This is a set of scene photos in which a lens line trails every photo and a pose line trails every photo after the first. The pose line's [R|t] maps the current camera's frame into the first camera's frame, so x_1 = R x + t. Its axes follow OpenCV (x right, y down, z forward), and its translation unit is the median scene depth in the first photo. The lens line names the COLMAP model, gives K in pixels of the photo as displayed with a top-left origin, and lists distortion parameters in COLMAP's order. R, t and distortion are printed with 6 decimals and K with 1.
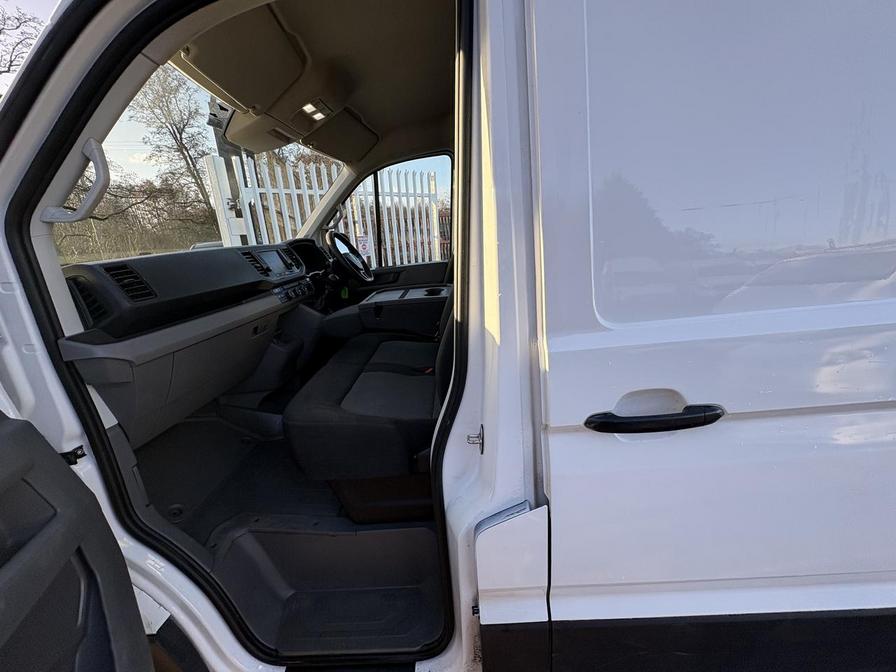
lens RADIAL K [[355.3, 0, 445.8], [0, 355.3, 335.6], [0, 0, 1]] dist [-0.000232, 0.000276]
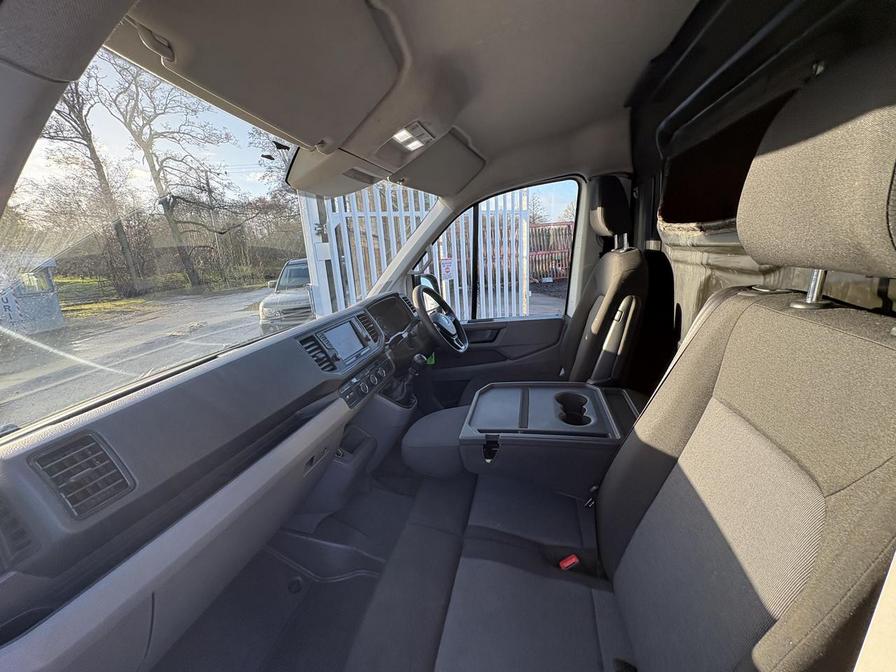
lens RADIAL K [[355.3, 0, 443.6], [0, 355.3, 334.3], [0, 0, 1]] dist [-0.000232, 0.000276]
pose [[0.977051, 0.049798, -0.207104, -0.137408], [-0.054198, 0.998408, -0.015623, -0.236551], [0.205996, 0.026489, 0.978194, 0.337243]]
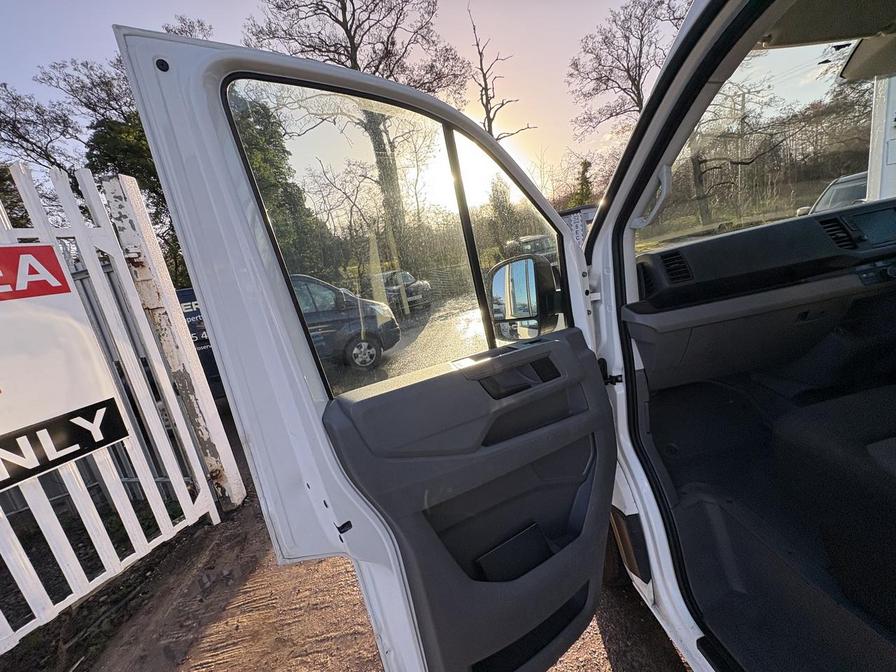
lens RADIAL K [[355.3, 0, 450.7], [0, 355.3, 338.2], [0, 0, 1]] dist [-0.000232, 0.000276]
pose [[0.153940, 0.258374, -0.953701, 0.155547], [-0.097704, 0.964456, 0.245517, -0.082249], [0.983238, 0.055386, 0.173712, 0.004654]]
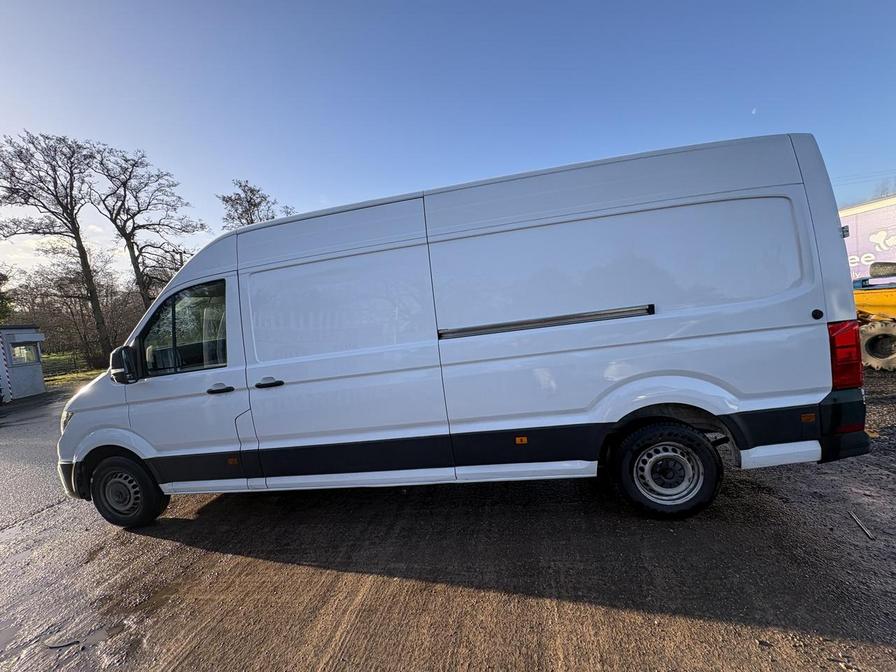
lens RADIAL K [[355.3, 0, 442.6], [0, 355.3, 337.8], [0, 0, 1]] dist [-0.000232, 0.000276]
pose [[0.988958, -0.029123, -0.145305, 1.223416], [0.002595, 0.983753, -0.179506, 0.170122], [0.148173, 0.177147, 0.972967, -1.078440]]
